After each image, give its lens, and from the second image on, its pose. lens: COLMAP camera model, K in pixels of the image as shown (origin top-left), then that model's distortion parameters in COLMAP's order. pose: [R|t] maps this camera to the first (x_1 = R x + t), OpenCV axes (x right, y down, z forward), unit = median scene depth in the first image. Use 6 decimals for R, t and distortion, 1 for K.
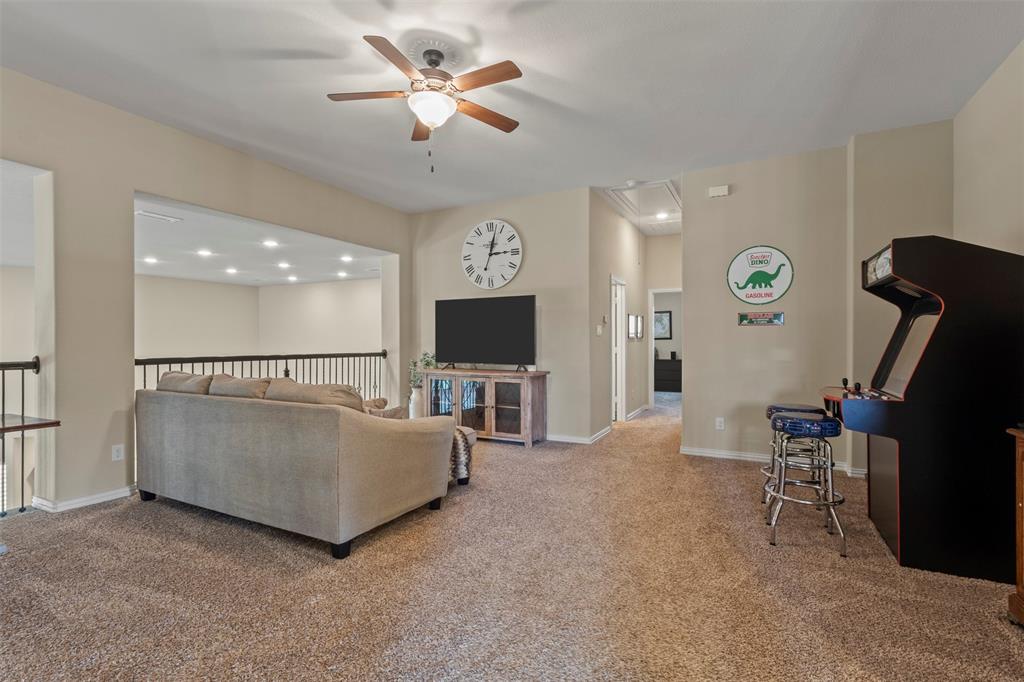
lens RADIAL K [[475.3, 0, 507.0], [0, 475.3, 340.1], [0, 0, 1]] dist [-0.001022, -0.000111]
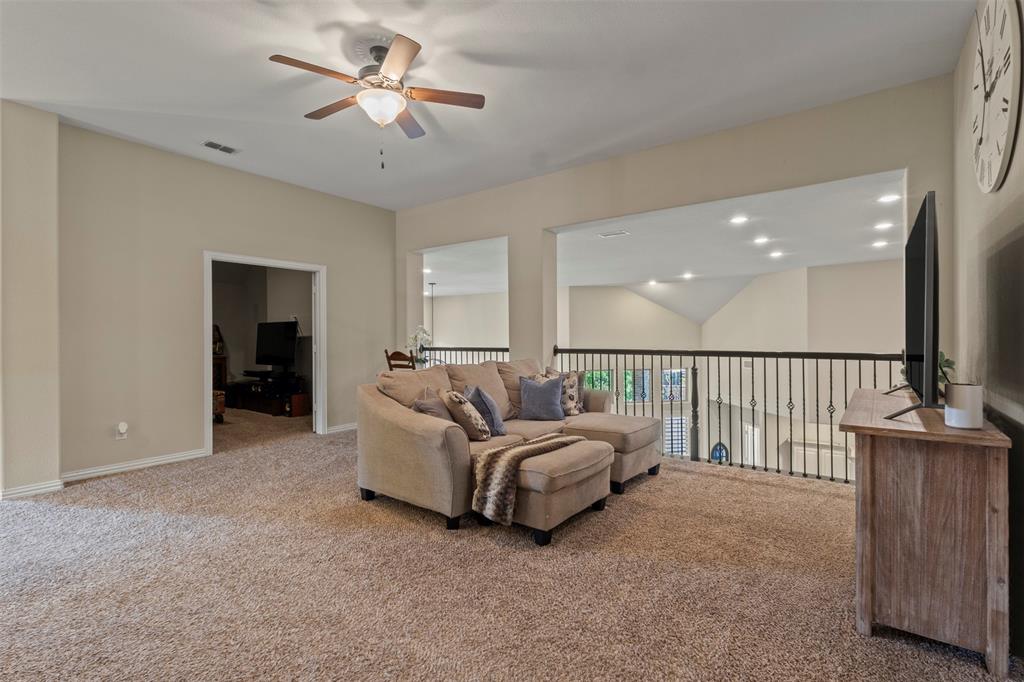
lens RADIAL K [[475.3, 0, 507.0], [0, 475.3, 340.1], [0, 0, 1]] dist [-0.001022, -0.000111]
pose [[-0.163868, 0.011050, -0.986420, 0.516189], [0.006120, 0.999929, 0.010184, 0.000149], [0.986463, -0.004368, -0.163924, 0.925306]]
